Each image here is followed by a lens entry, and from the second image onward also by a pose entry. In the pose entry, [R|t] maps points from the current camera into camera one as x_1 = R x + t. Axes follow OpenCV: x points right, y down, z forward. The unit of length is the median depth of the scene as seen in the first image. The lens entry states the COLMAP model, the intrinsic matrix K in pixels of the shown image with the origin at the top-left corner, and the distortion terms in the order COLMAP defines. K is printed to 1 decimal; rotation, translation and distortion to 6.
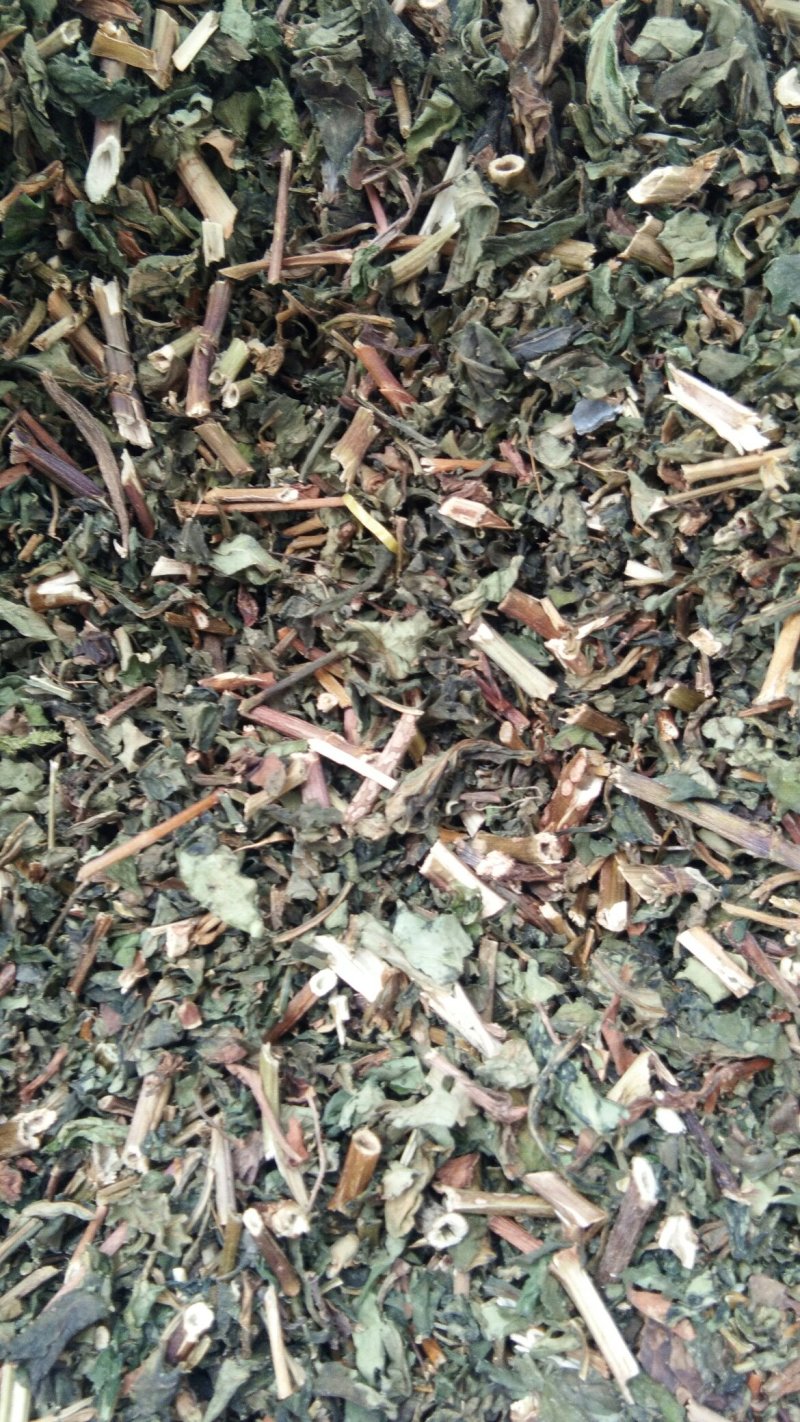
lens RADIAL K [[1199.4, 0, 405.3], [0, 1199.4, 747.3], [0, 0, 1]] dist [0.075436, -0.067474]
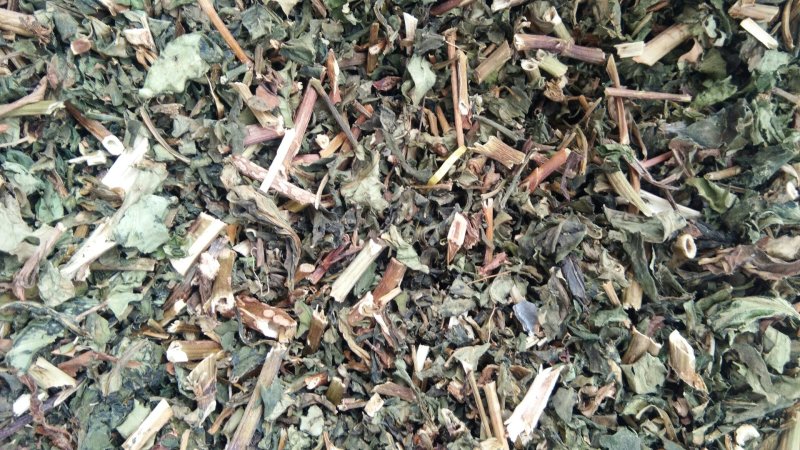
lens RADIAL K [[674.8, 0, 401.6], [0, 674.8, 229.2], [0, 0, 1]] dist [0.075436, -0.067474]
pose [[0.048764, 0.997969, 0.040980, 0.011310], [-0.993835, 0.052571, -0.097614, -0.049692], [-0.099570, -0.035967, 0.994380, 0.200439]]
